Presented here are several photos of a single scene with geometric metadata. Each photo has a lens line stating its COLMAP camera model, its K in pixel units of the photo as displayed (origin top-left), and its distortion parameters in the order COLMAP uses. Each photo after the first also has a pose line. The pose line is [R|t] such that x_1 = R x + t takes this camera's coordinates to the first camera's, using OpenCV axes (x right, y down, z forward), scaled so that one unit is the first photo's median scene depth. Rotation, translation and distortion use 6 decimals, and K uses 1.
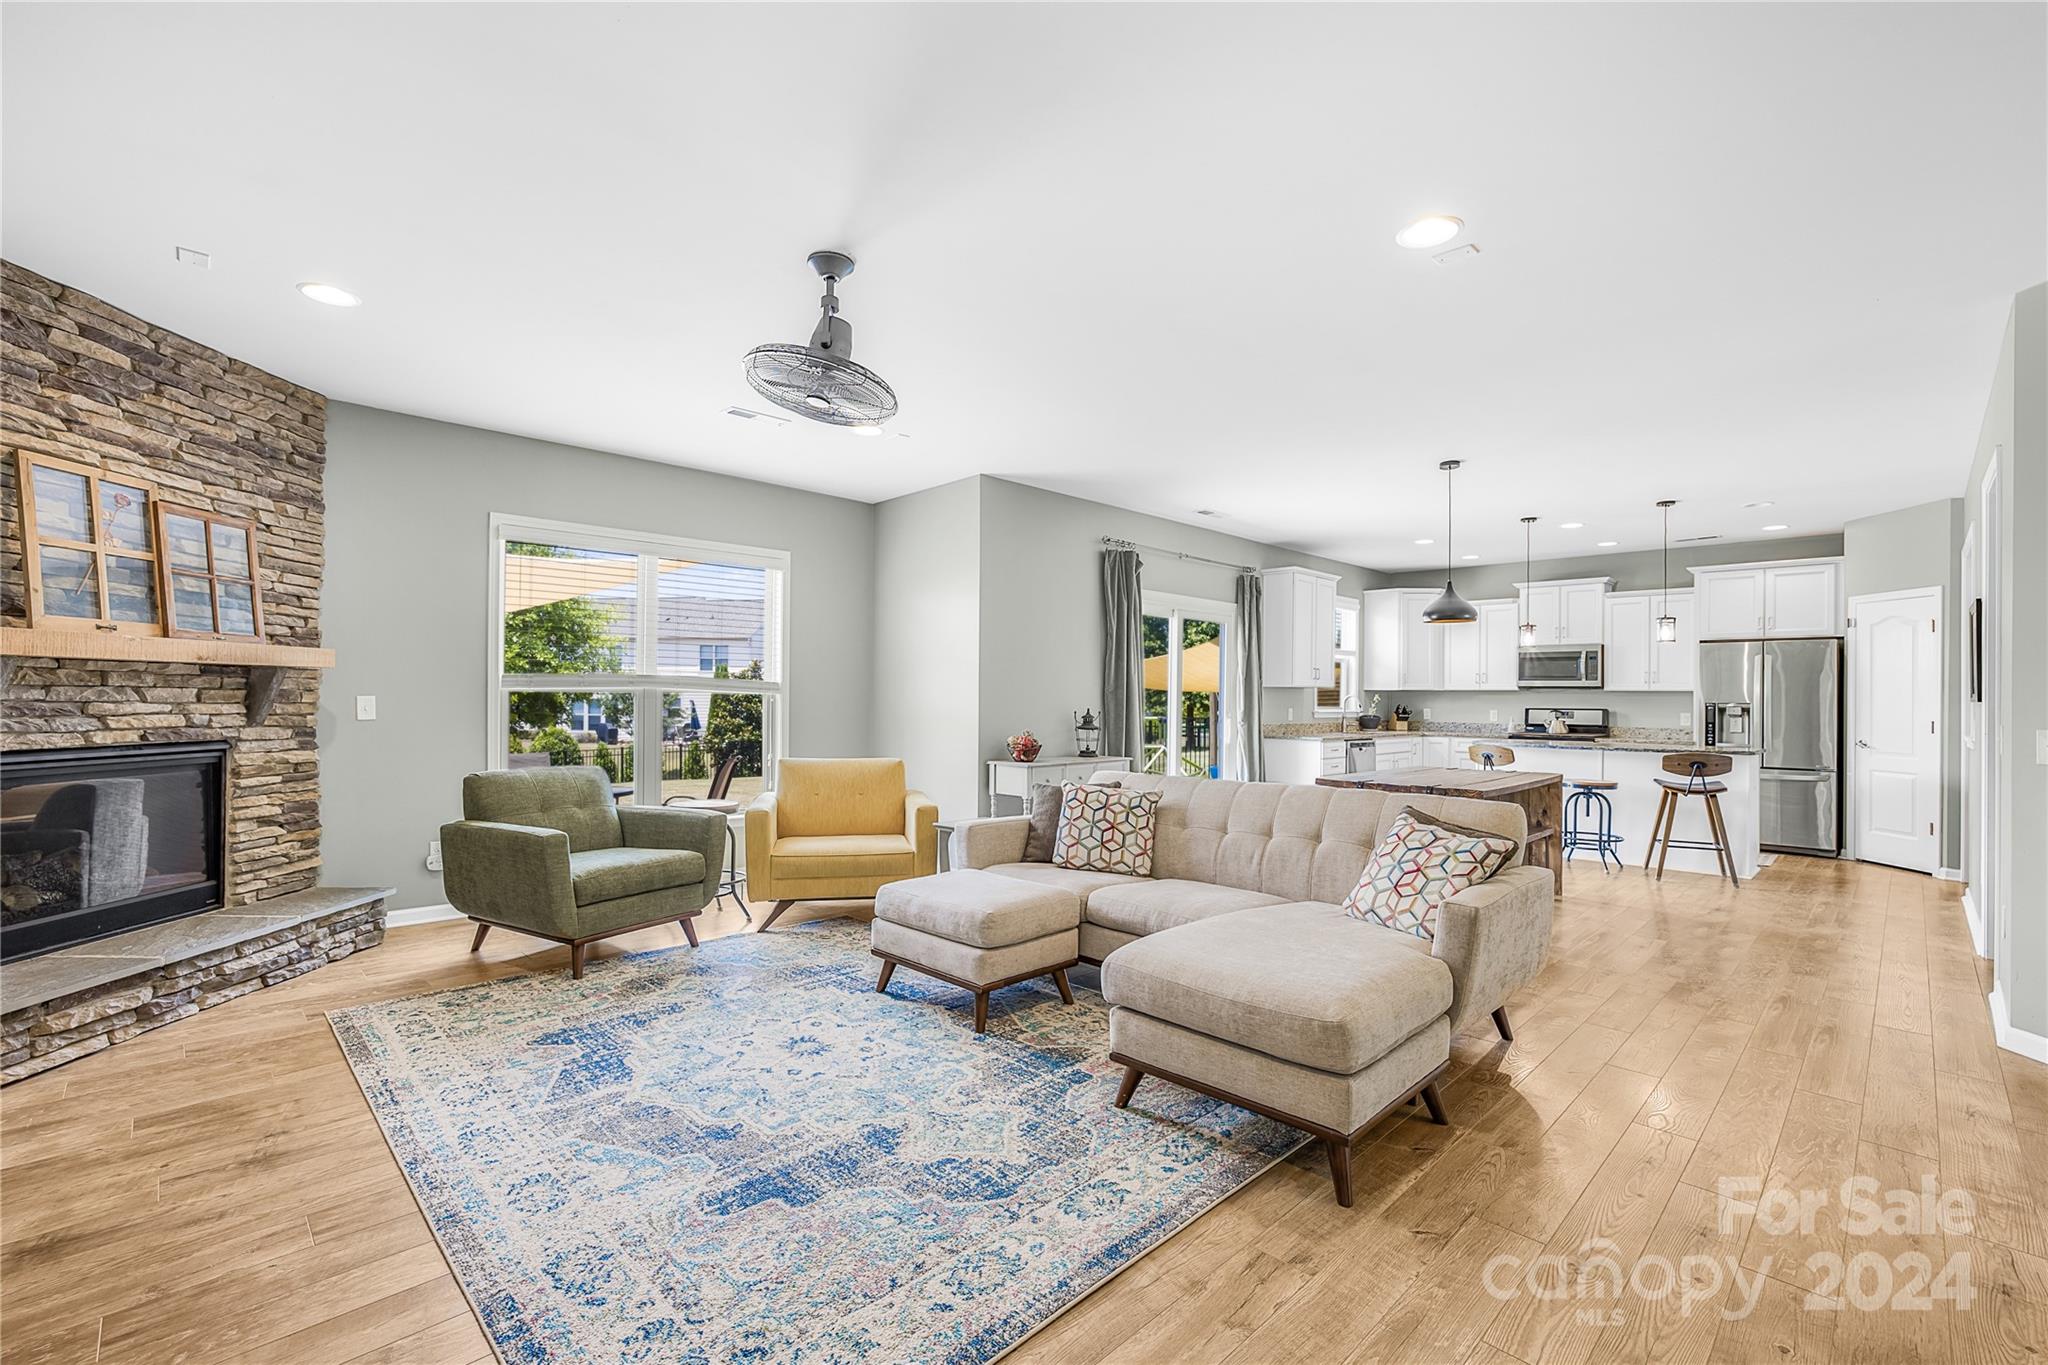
lens RADIAL K [[875.7, 0, 1036.4], [0, 875.7, 688.8], [0, 0, 1]] dist [-0.005030, 0.000089]
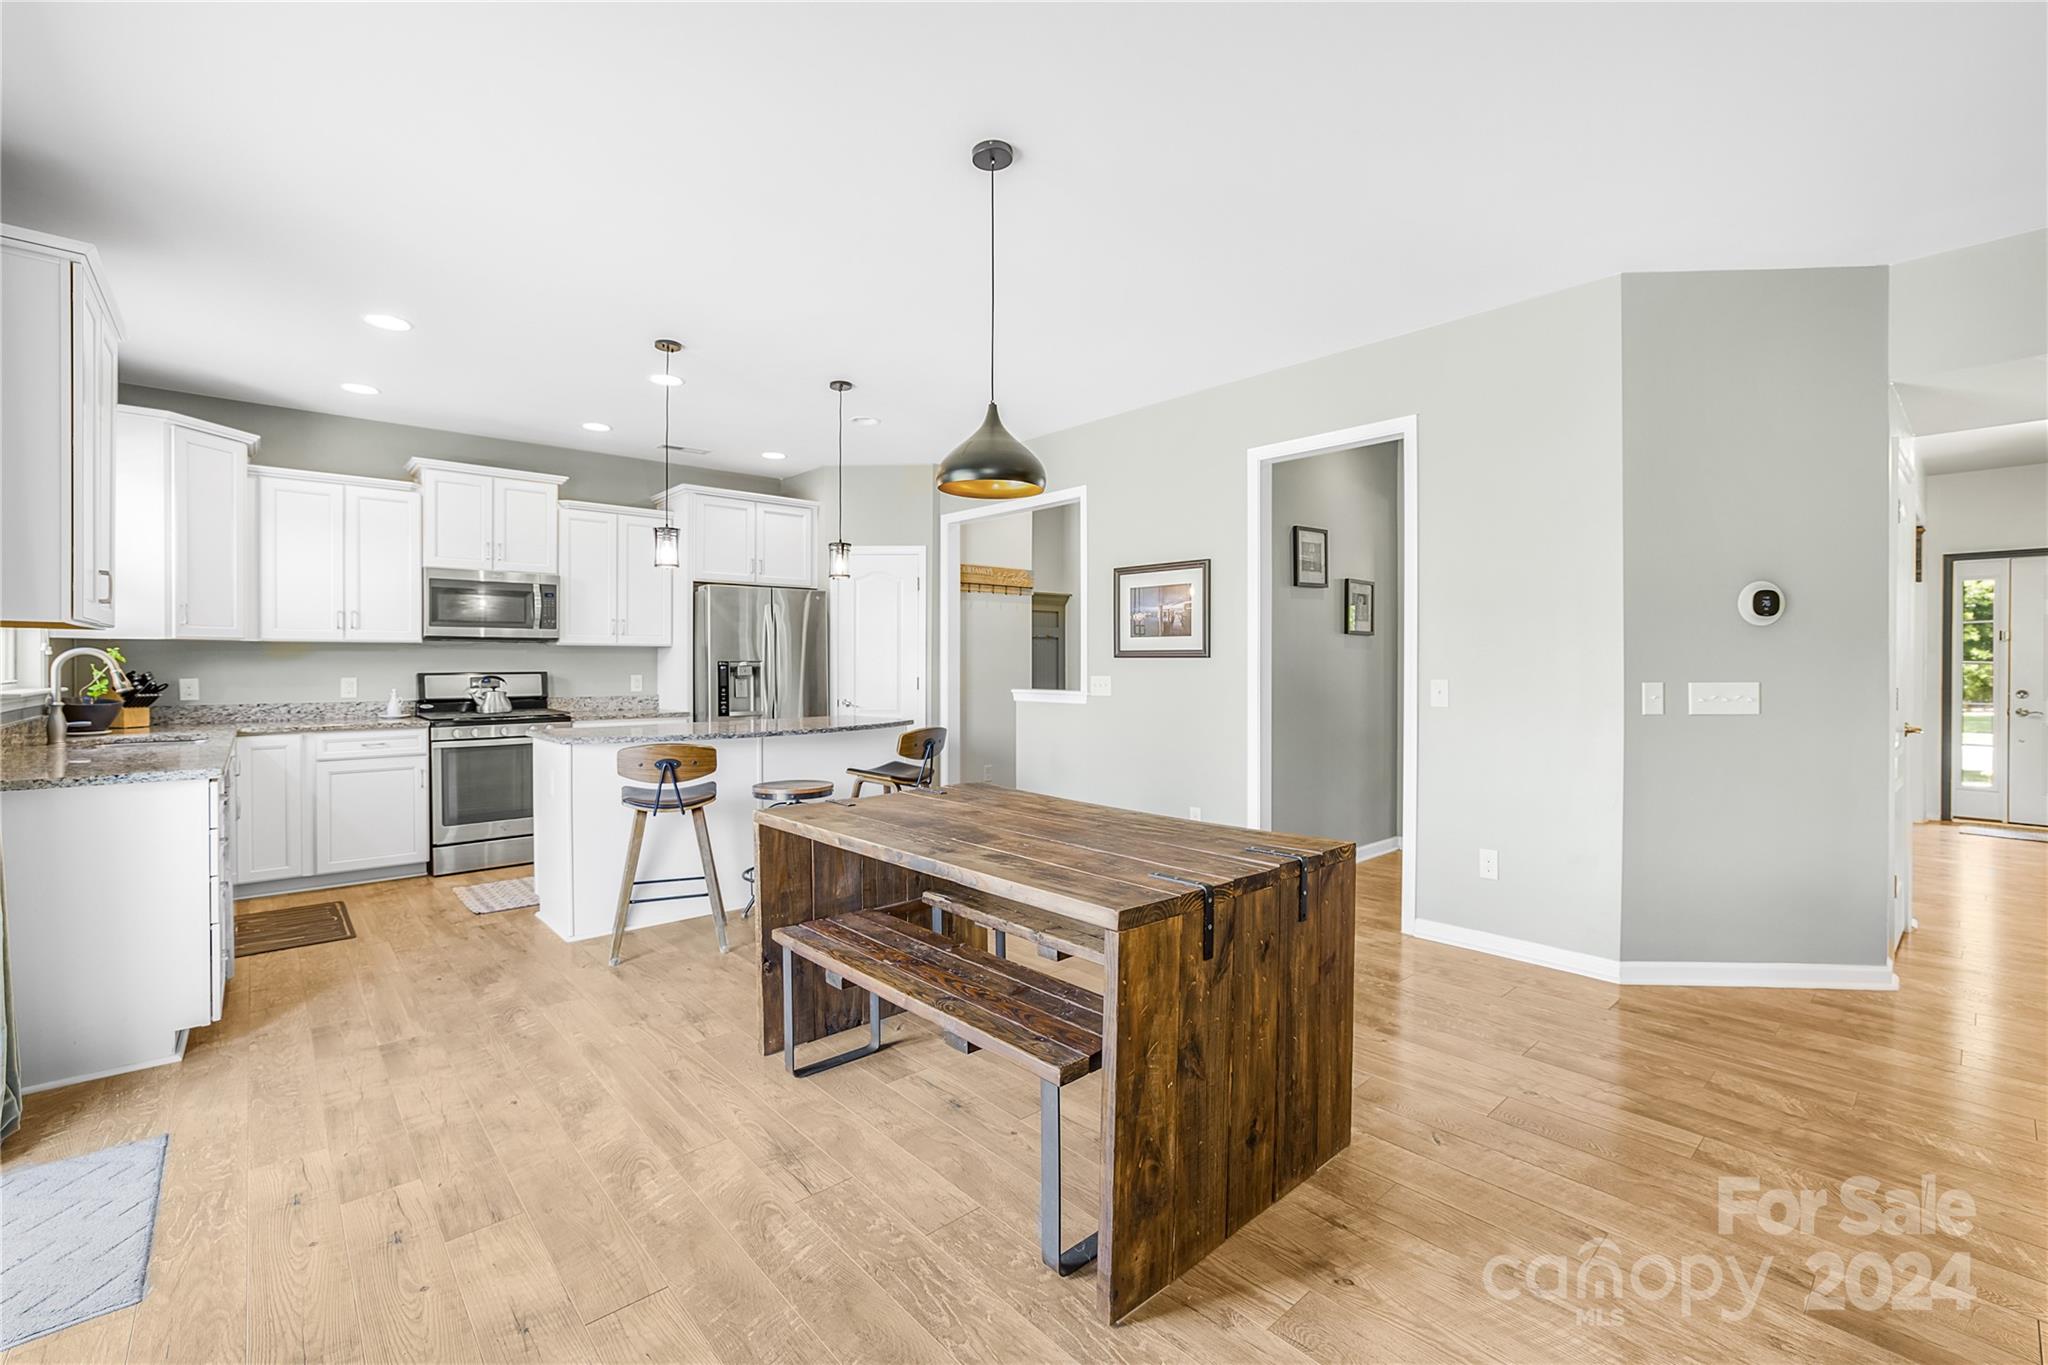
lens RADIAL K [[892.1, 0, 989.7], [0, 892.1, 670.2], [0, 0, 1]] dist [-0.001639, 0.000204]
pose [[0.087580, -0.017177, 0.996009, -0.007260], [-0.007500, 0.999812, 0.017903, 0.008089], [-0.996129, -0.009038, 0.087434, 0.699900]]
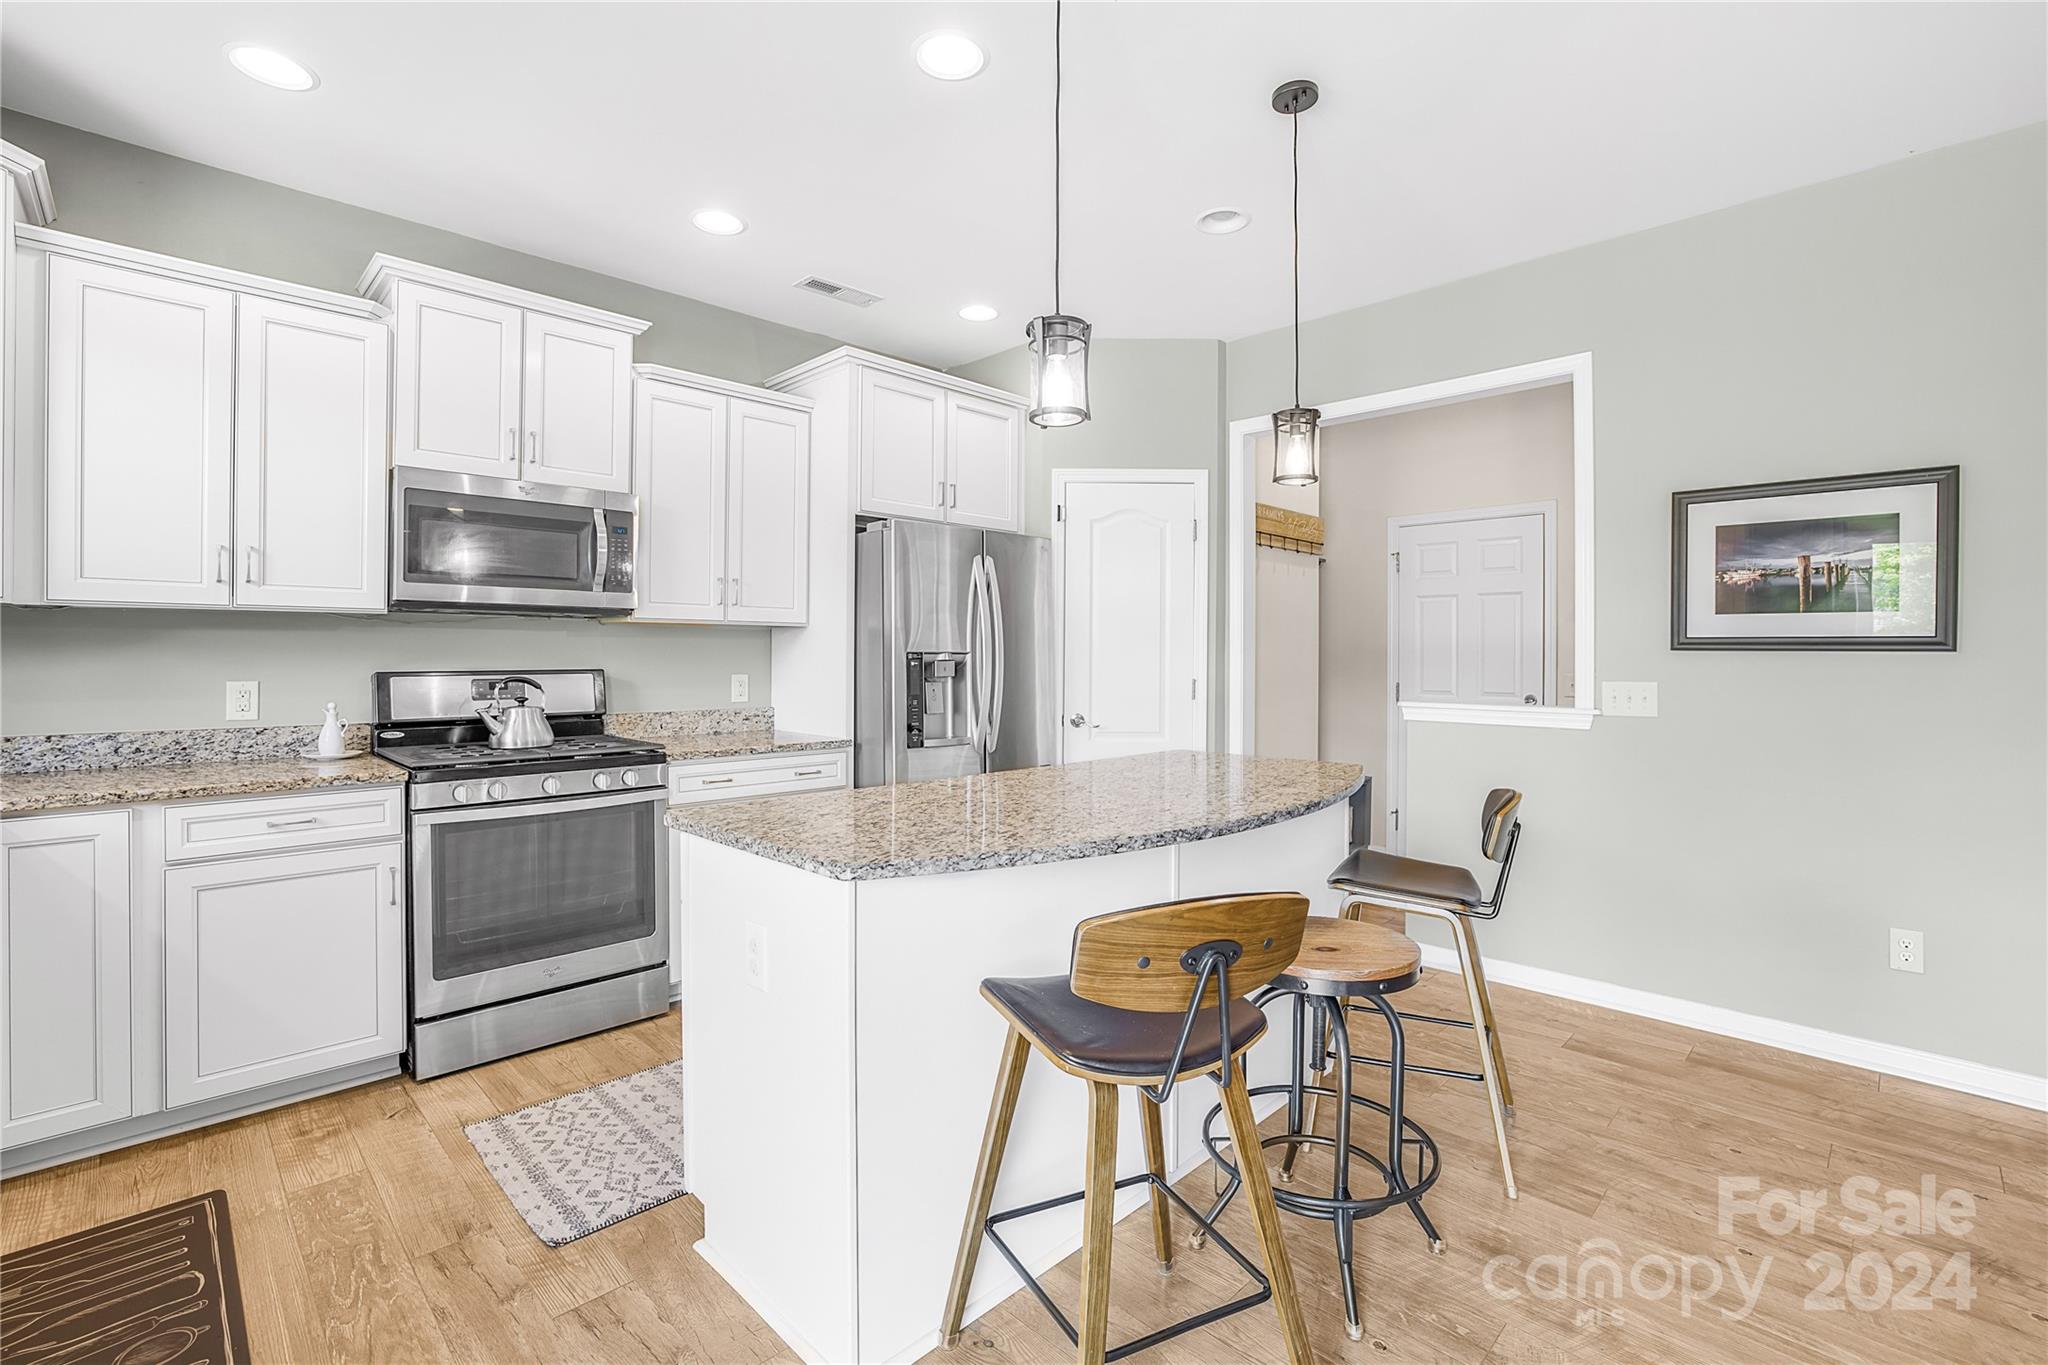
lens RADIAL K [[920.3, 0, 1000.1], [0, 920.3, 660.8], [0, 0, 1]] dist [-0.035728, 0.012271]
pose [[0.018248, -0.013484, 0.999743, 0.298637], [-0.013264, 0.999818, 0.013728, 0.013377], [-0.999746, -0.013511, 0.018066, 0.959500]]
